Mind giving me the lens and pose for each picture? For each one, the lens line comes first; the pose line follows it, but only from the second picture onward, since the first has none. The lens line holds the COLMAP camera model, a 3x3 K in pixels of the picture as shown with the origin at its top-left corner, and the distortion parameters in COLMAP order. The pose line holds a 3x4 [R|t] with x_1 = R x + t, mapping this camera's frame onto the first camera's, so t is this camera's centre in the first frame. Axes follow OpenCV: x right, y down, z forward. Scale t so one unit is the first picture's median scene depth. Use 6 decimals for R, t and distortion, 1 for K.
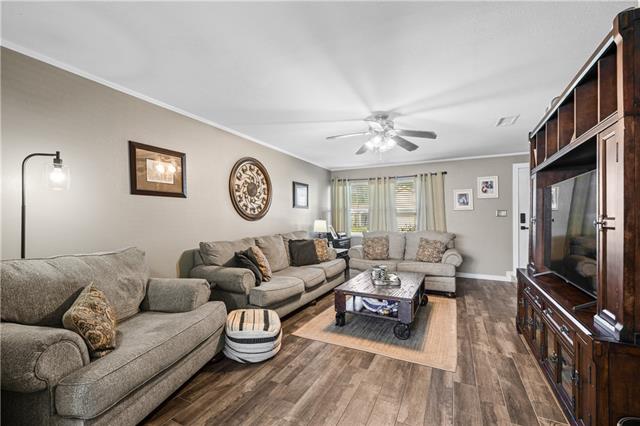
lens RADIAL K [[266.3, 0, 315.5], [0, 266.3, 217.3], [0, 0, 1]] dist [-0.003647, 0.000000]
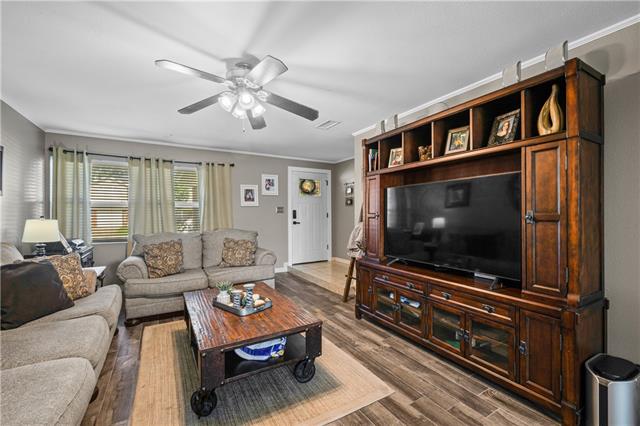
lens RADIAL K [[266.3, 0, 315.4], [0, 266.3, 208.3], [0, 0, 1]] dist [-0.003647, 0.000000]
pose [[0.544609, 0.016079, 0.838536, -0.140856], [0.002247, 0.999785, -0.020630, 0.001145], [-0.838687, 0.013120, 0.544455, 0.296303]]
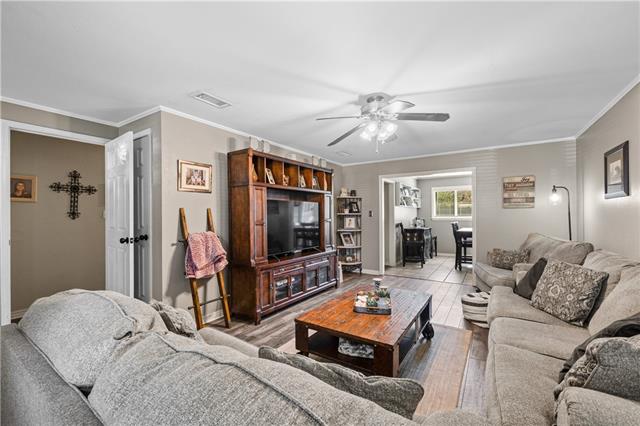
lens RADIAL K [[266.3, 0, 320.2], [0, 266.3, 215.2], [0, 0, 1]] dist [-0.003647, 0.000000]
pose [[-0.994718, 0.006582, 0.102435, 0.208487], [0.006308, 0.999976, -0.003001, -0.011737], [-0.102452, -0.002339, -0.994735, 1.133533]]
